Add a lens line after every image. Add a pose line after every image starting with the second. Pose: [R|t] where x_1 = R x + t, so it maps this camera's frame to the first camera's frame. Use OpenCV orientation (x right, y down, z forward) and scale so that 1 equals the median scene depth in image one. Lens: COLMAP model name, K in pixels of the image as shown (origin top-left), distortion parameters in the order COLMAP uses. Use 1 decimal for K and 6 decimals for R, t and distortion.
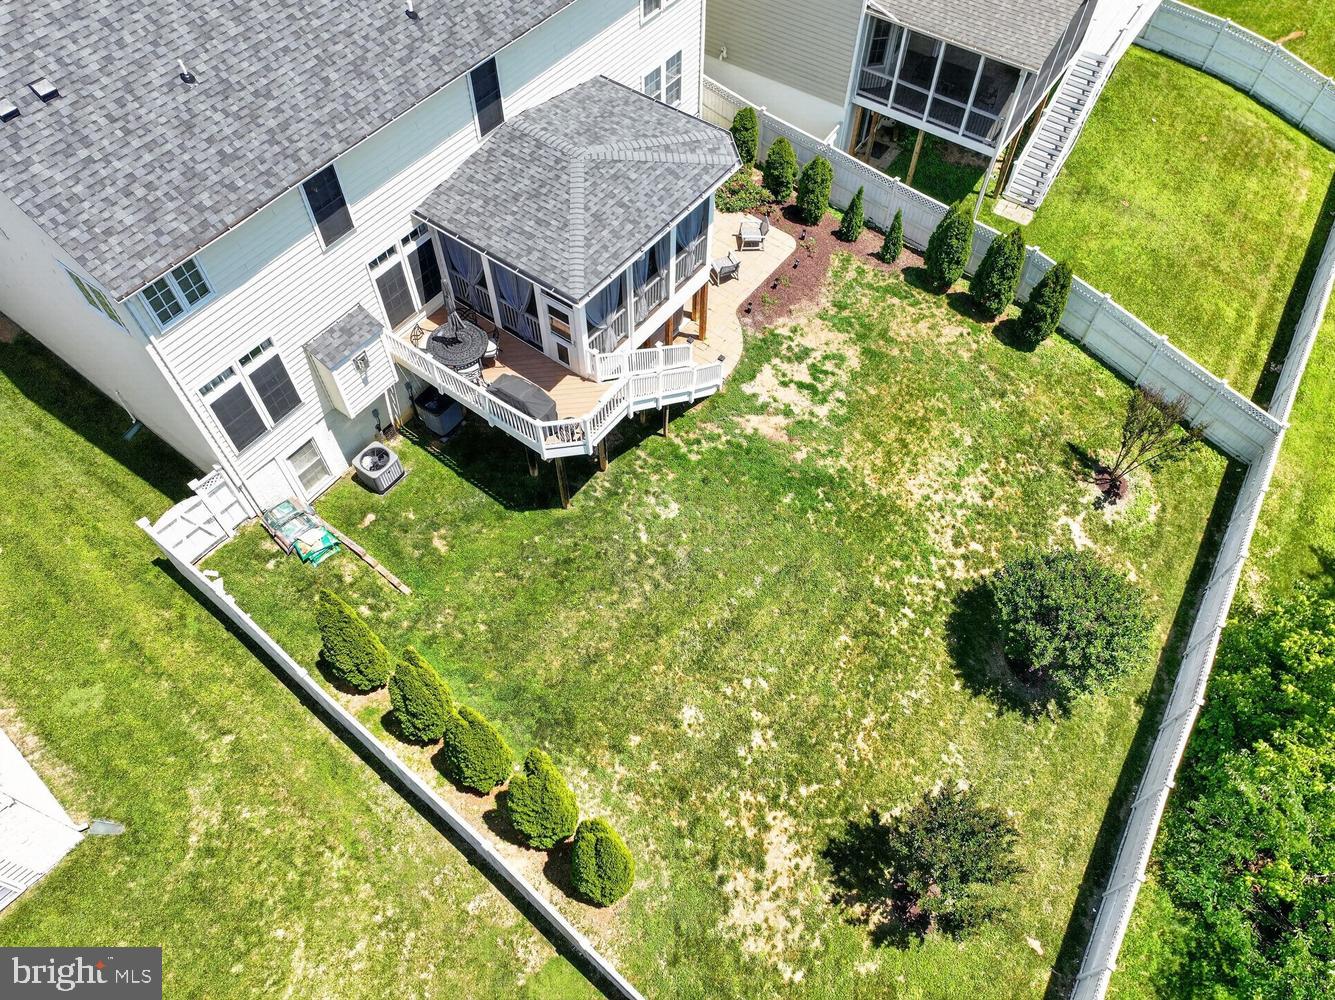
lens RADIAL K [[923.4, 0, 662.1], [0, 923.4, 506.1], [0, 0, 1]] dist [-0.010474, 0.011482]
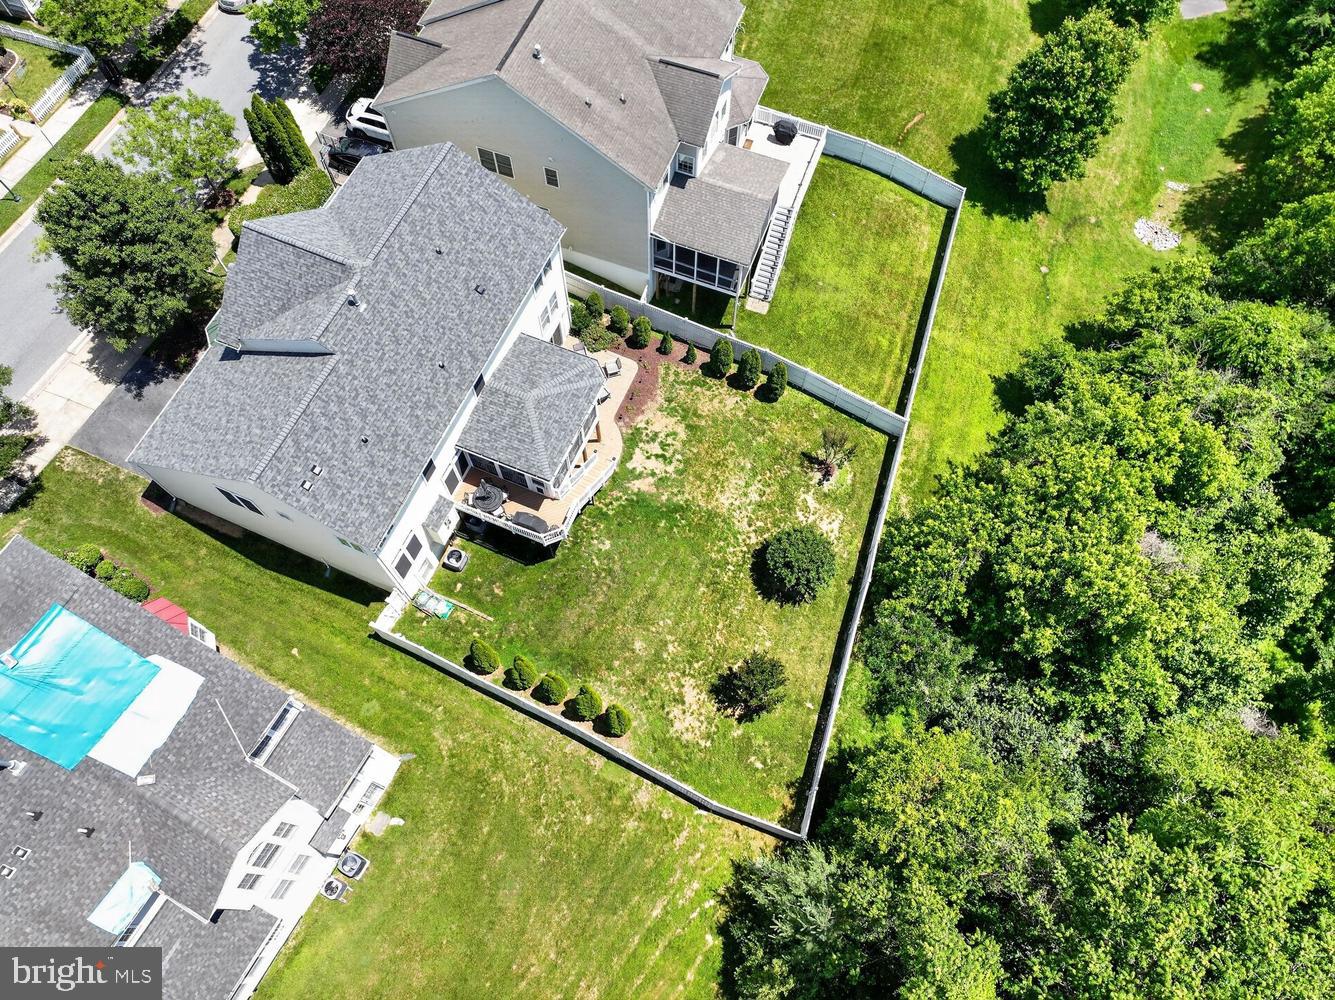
lens RADIAL K [[923.4, 0, 666.3], [0, 923.4, 497.1], [0, 0, 1]] dist [-0.010474, 0.011482]
pose [[0.970395, -0.218711, 0.102467, -0.046382], [0.199455, 0.964926, 0.170692, -0.412316], [-0.136205, -0.145201, 0.979982, -0.954802]]
